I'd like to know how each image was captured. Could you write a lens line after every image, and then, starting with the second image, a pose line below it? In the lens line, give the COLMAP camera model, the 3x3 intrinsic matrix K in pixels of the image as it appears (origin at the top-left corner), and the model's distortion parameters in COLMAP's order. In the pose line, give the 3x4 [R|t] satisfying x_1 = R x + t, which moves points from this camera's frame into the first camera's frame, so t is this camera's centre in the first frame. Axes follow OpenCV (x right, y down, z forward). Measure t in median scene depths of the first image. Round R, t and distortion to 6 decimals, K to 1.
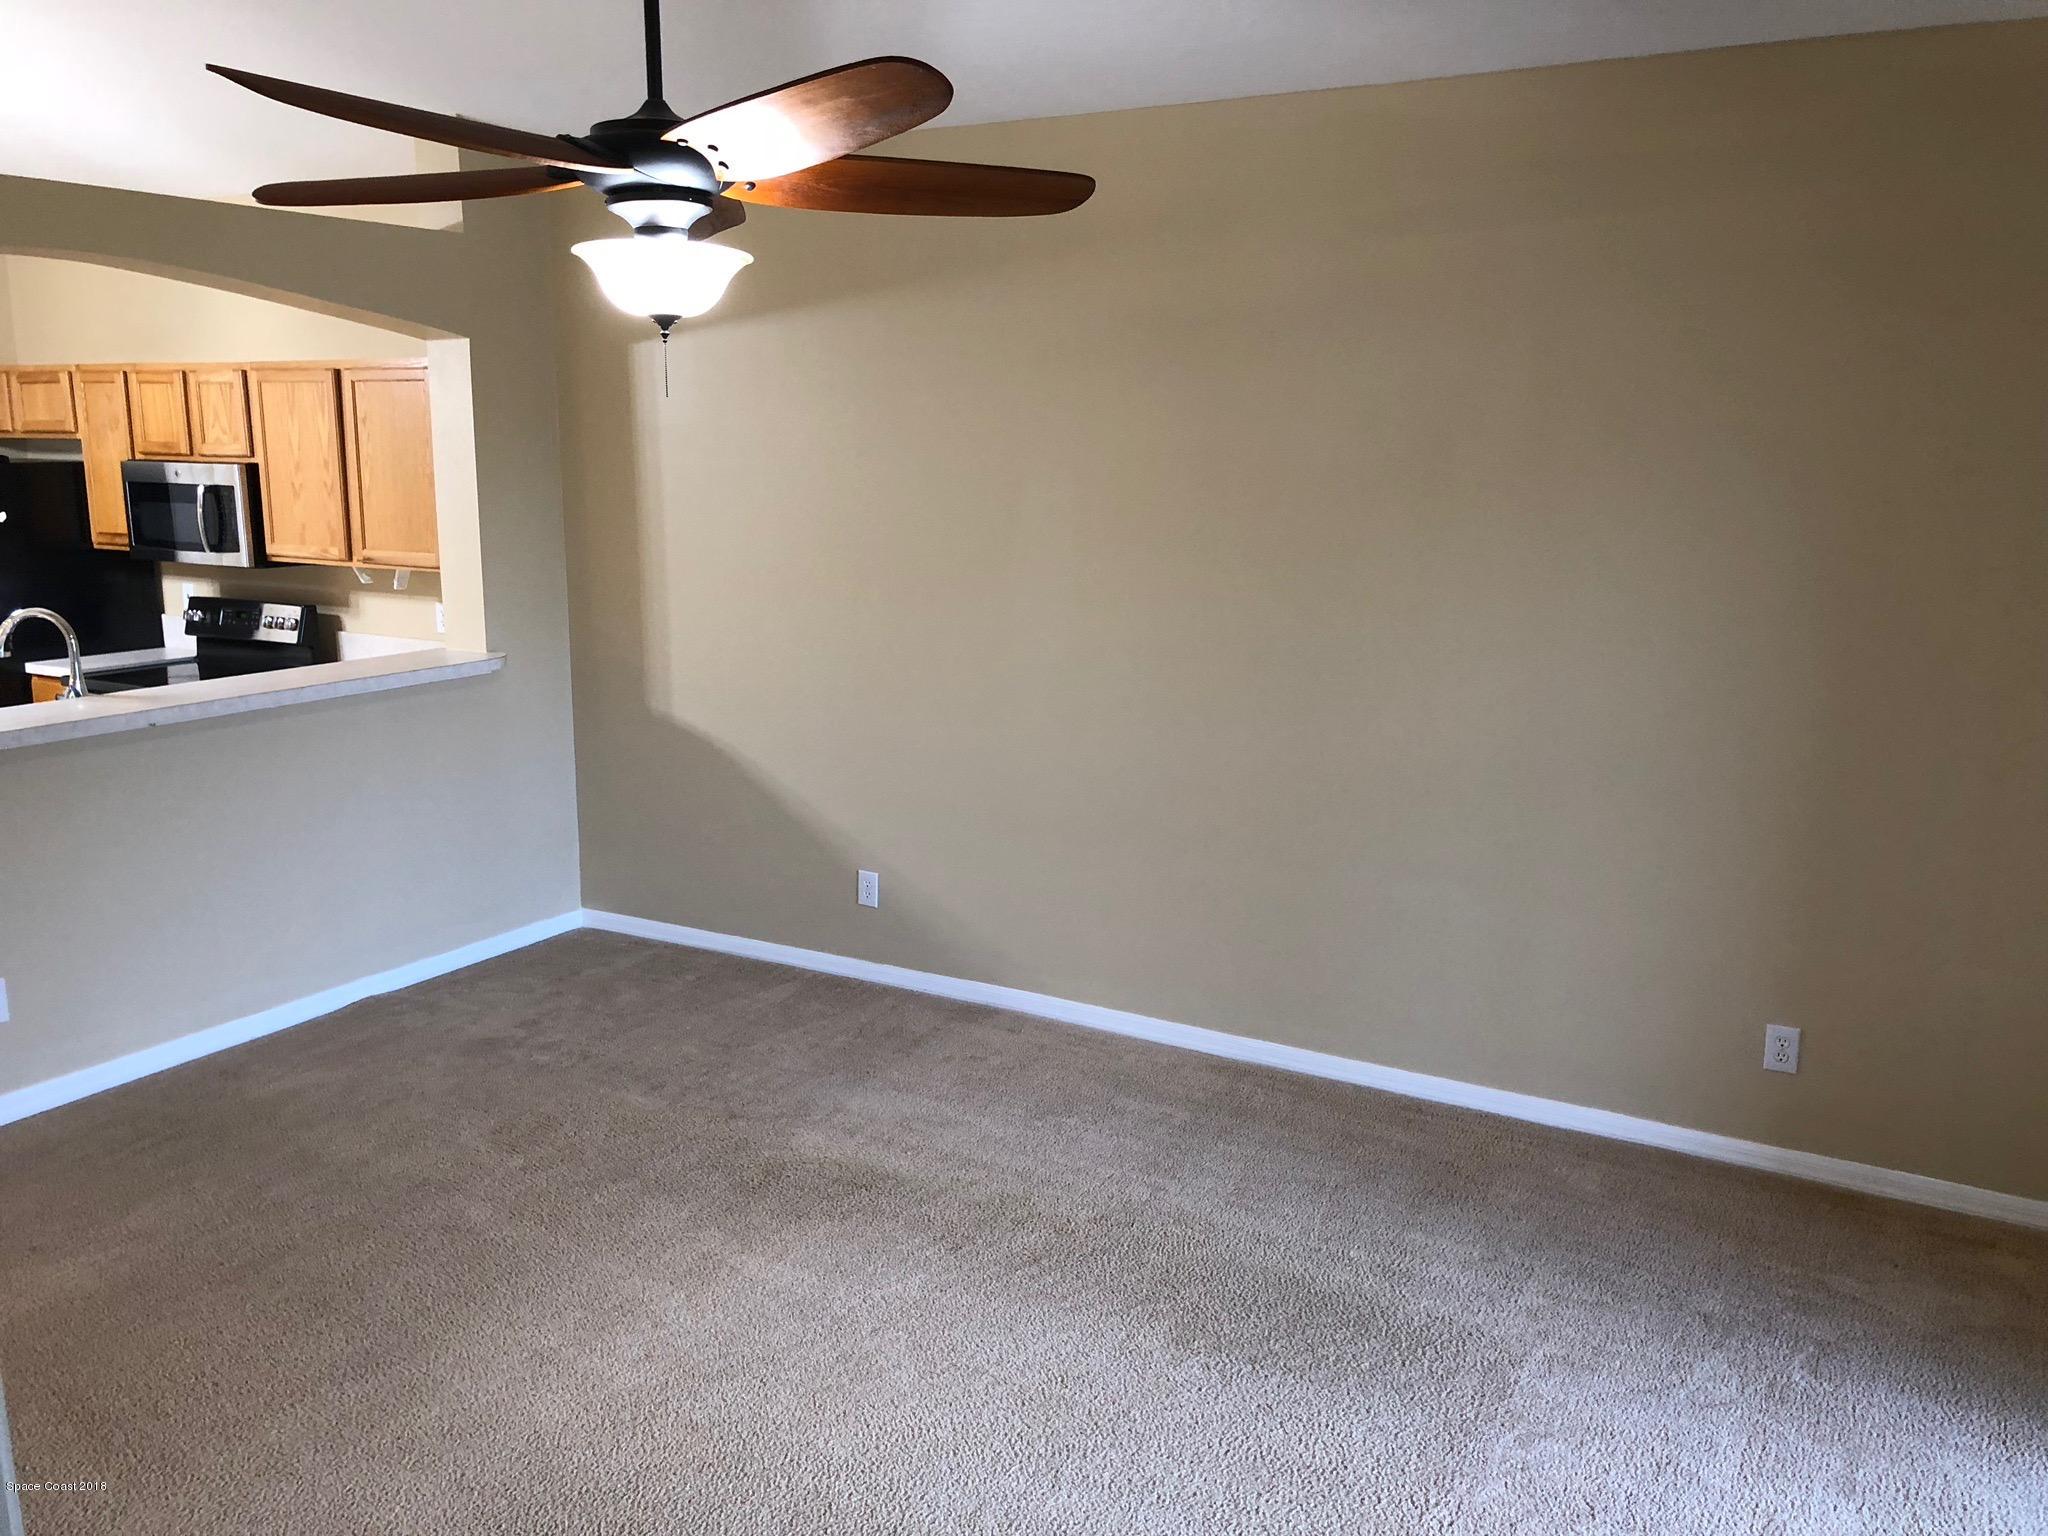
lens RADIAL K [[1705.7, 0, 1044.1], [0, 1705.7, 745.8], [0, 0, 1]] dist [0.035995, -0.007434]
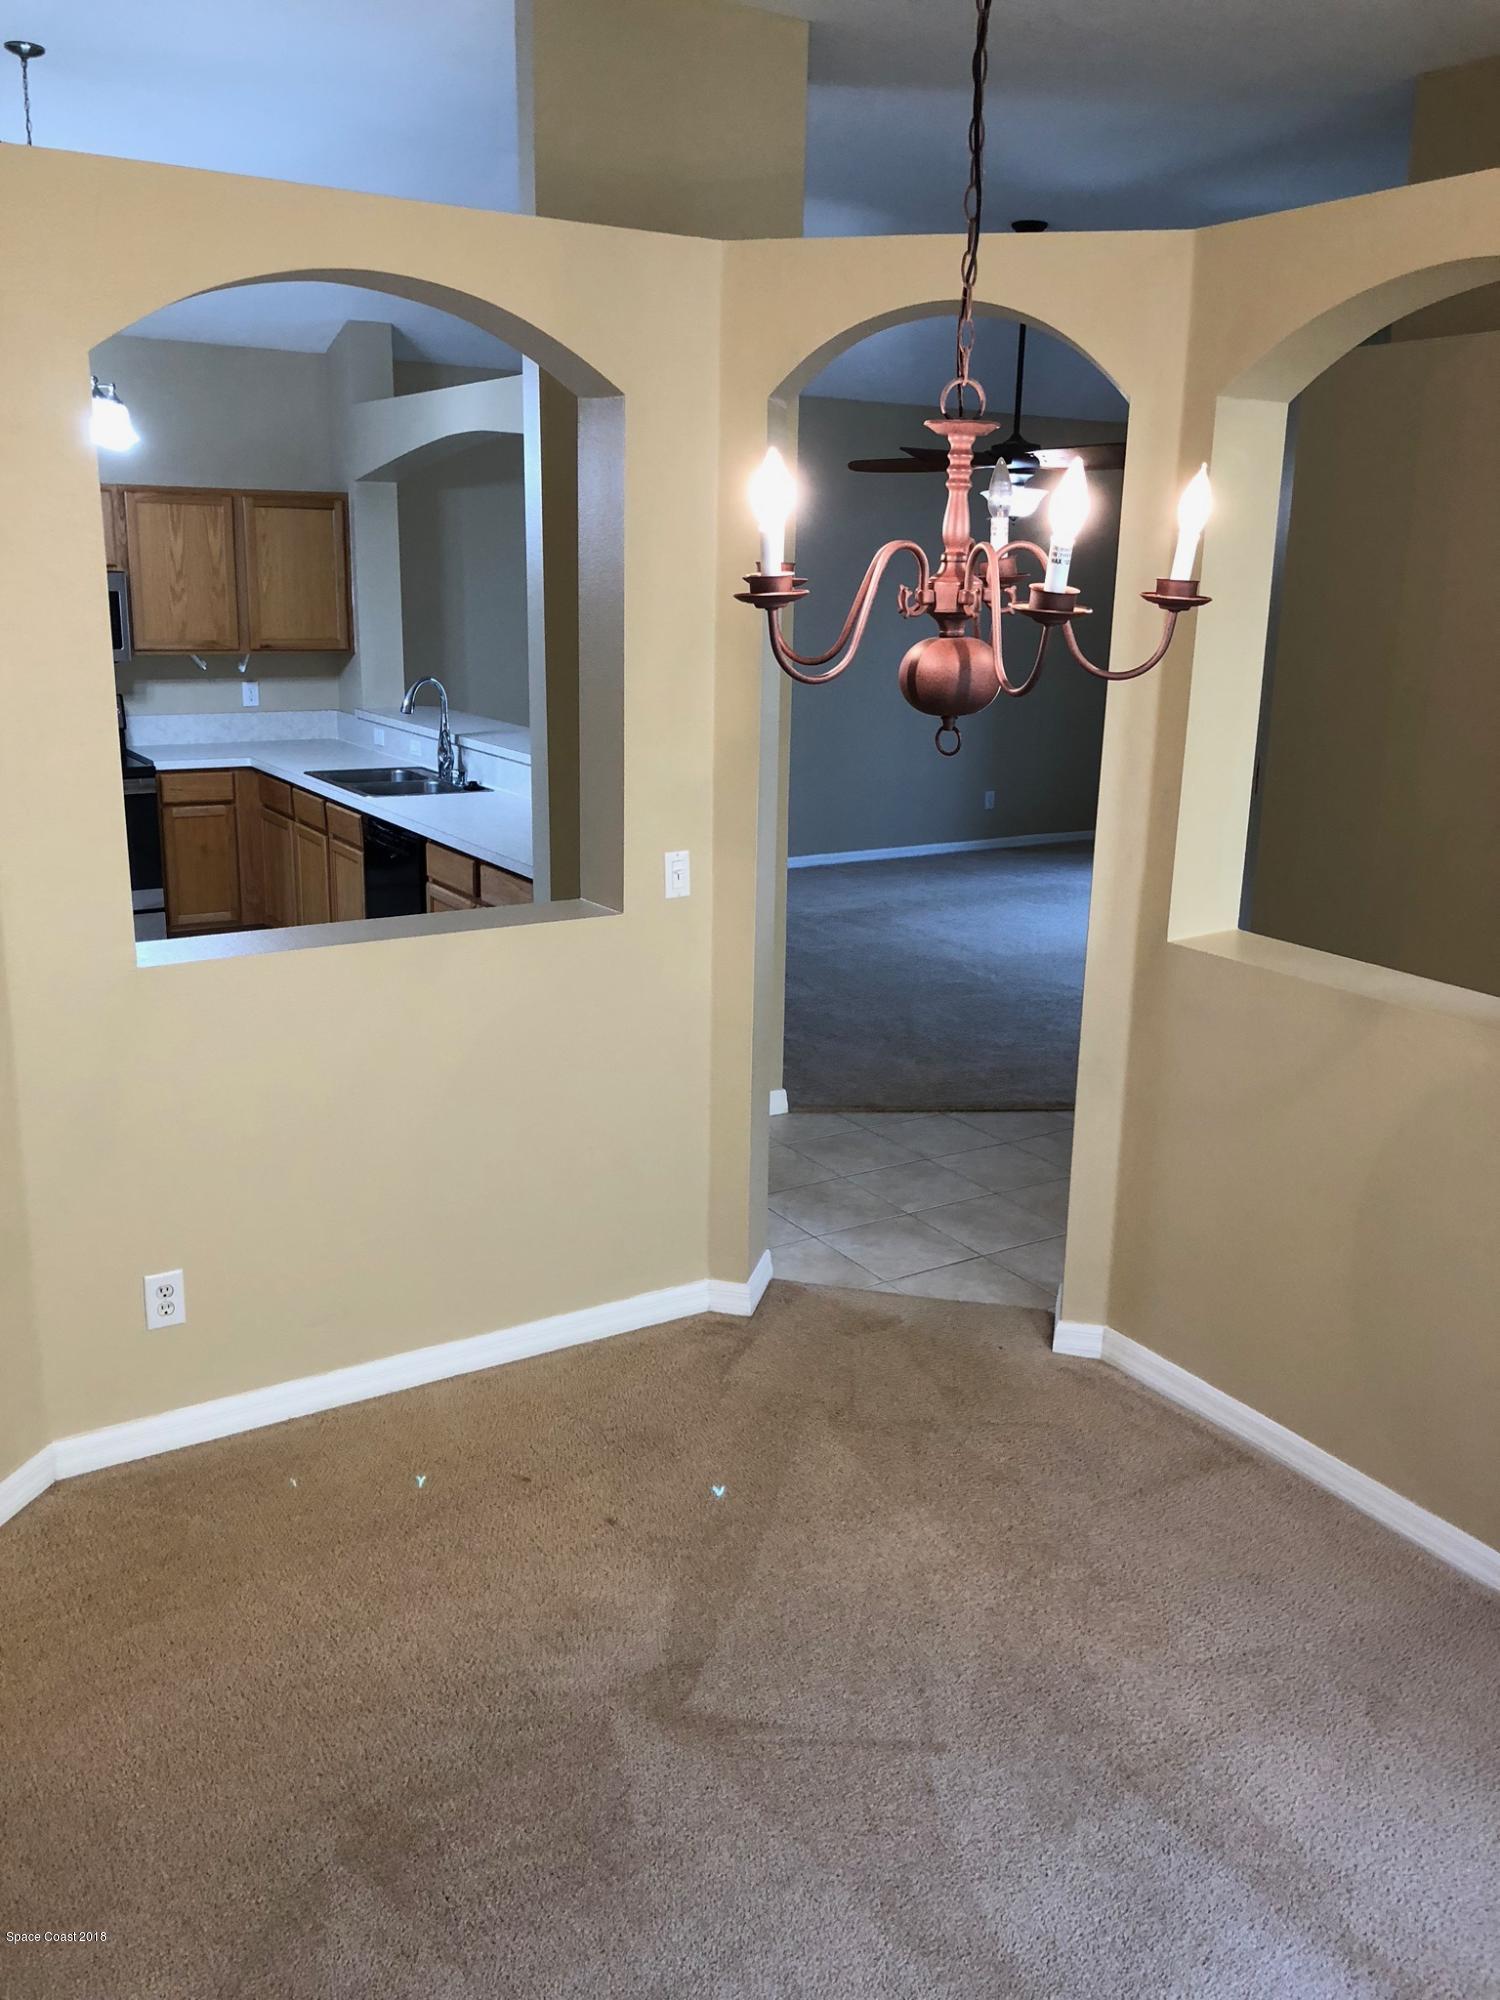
lens RADIAL K [[1665.7, 0, 757.7], [0, 1665.7, 997.3], [0, 0, 1]] dist [0.035995, -0.007434]
pose [[0.443092, -0.221586, 0.868659, -1.619614], [0.142612, 0.974054, 0.175726, -0.024162], [-0.885060, 0.046019, 0.463197, 0.115496]]
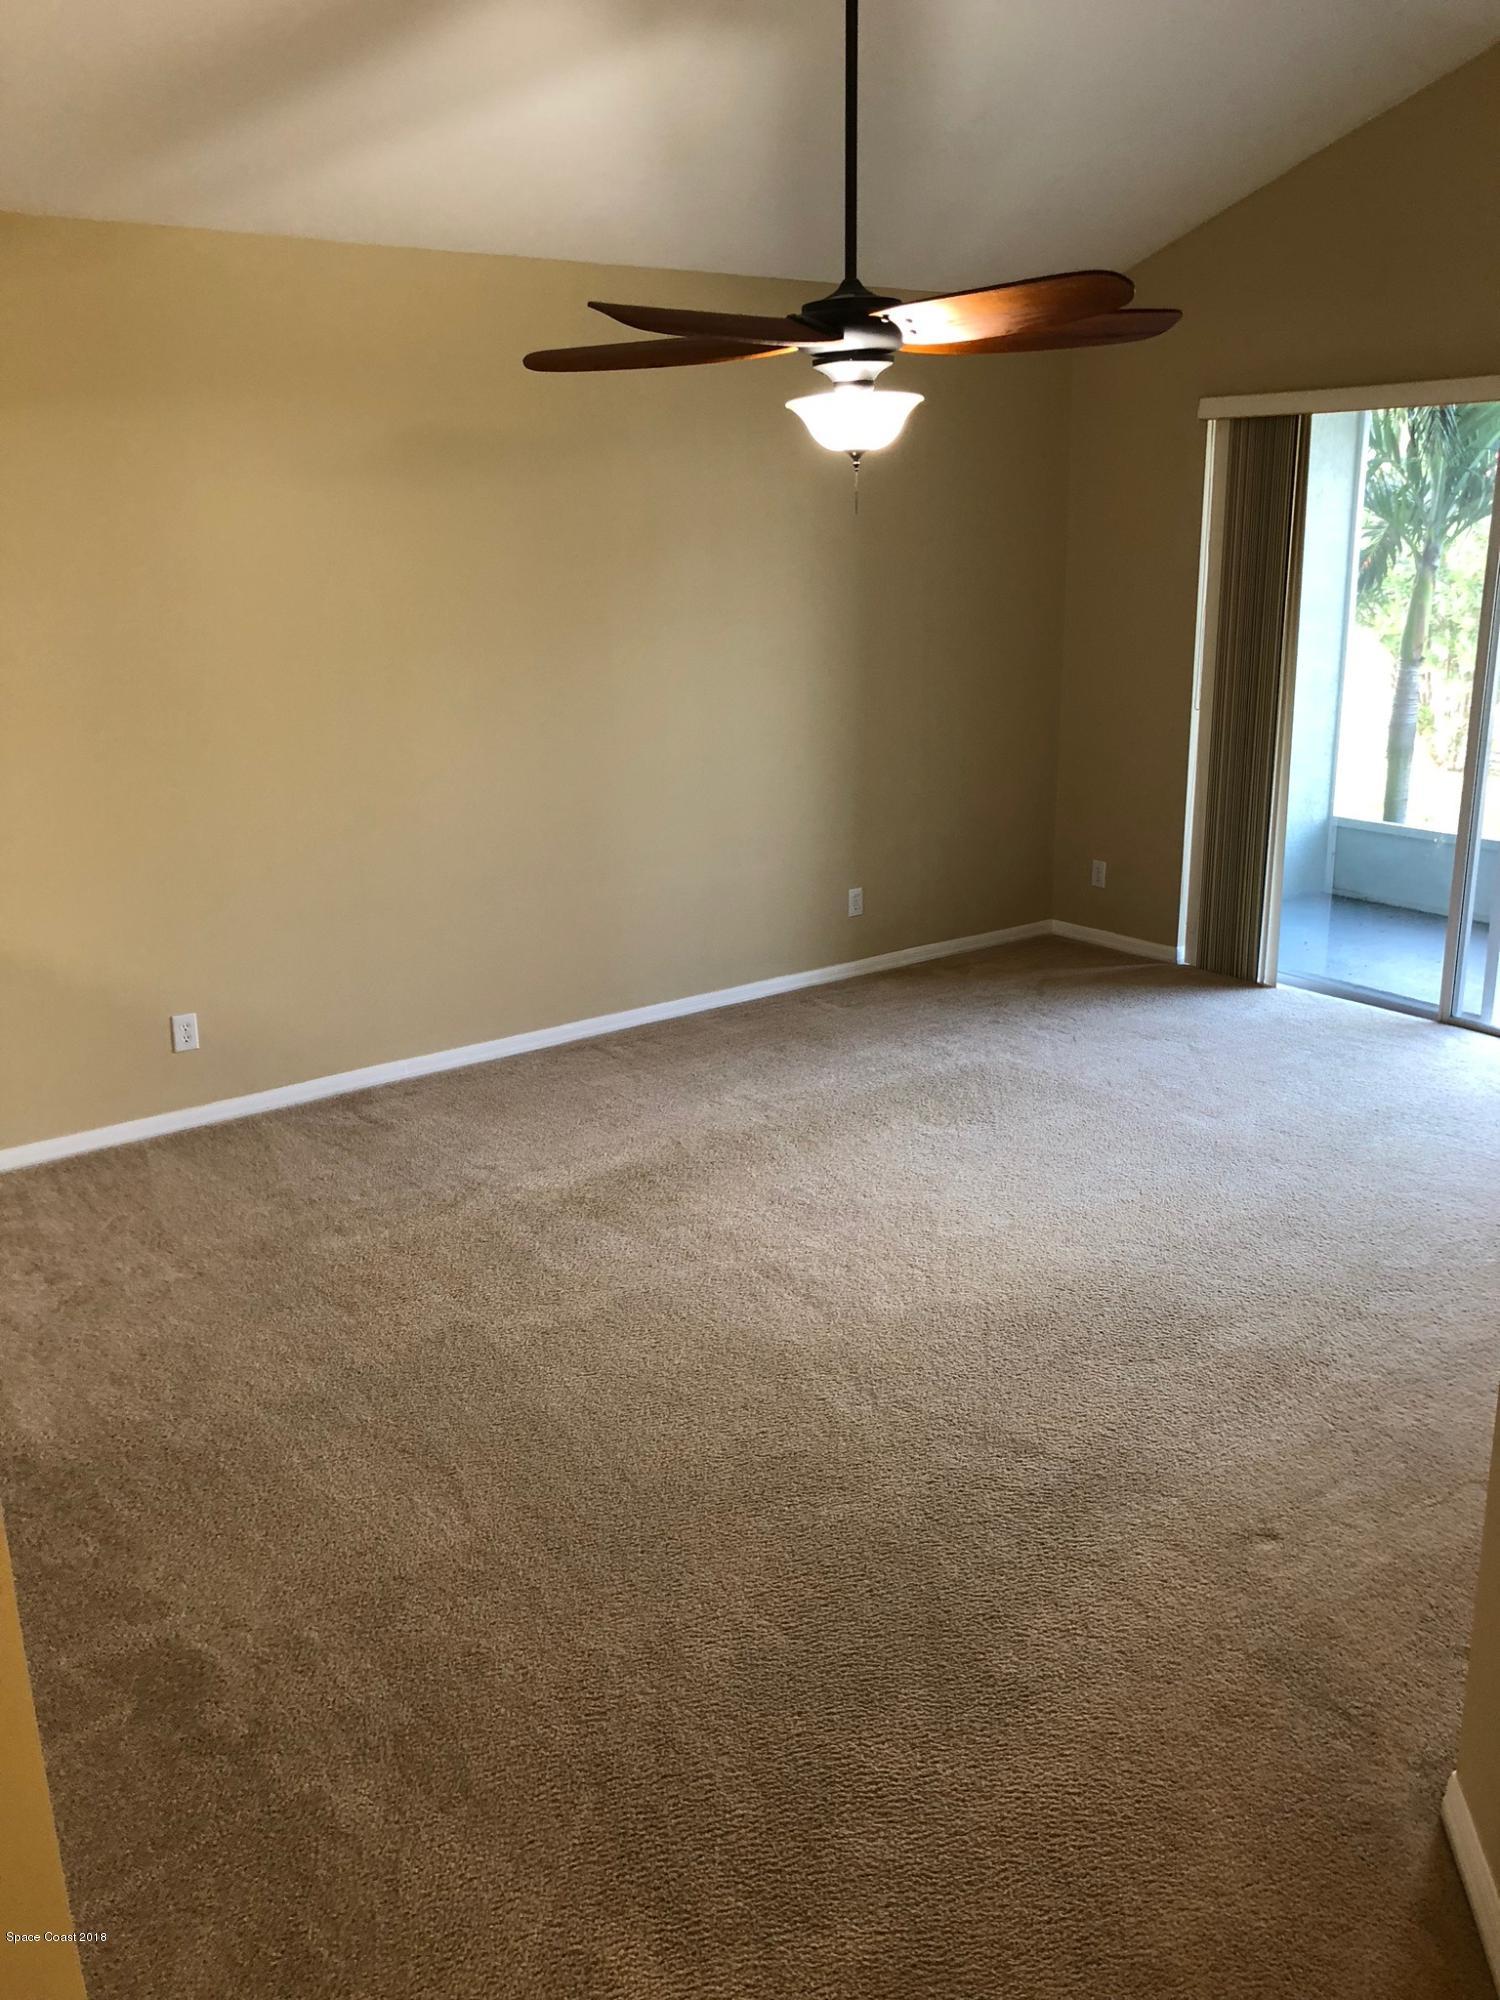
lens RADIAL K [[1665.7, 0, 757.7], [0, 1665.7, 997.3], [0, 0, 1]] dist [0.035995, -0.007434]
pose [[0.374497, -0.271067, 0.886721, -0.869273], [0.188376, 0.958613, 0.213486, -0.081240], [-0.907891, 0.087087, 0.410061, 0.340647]]
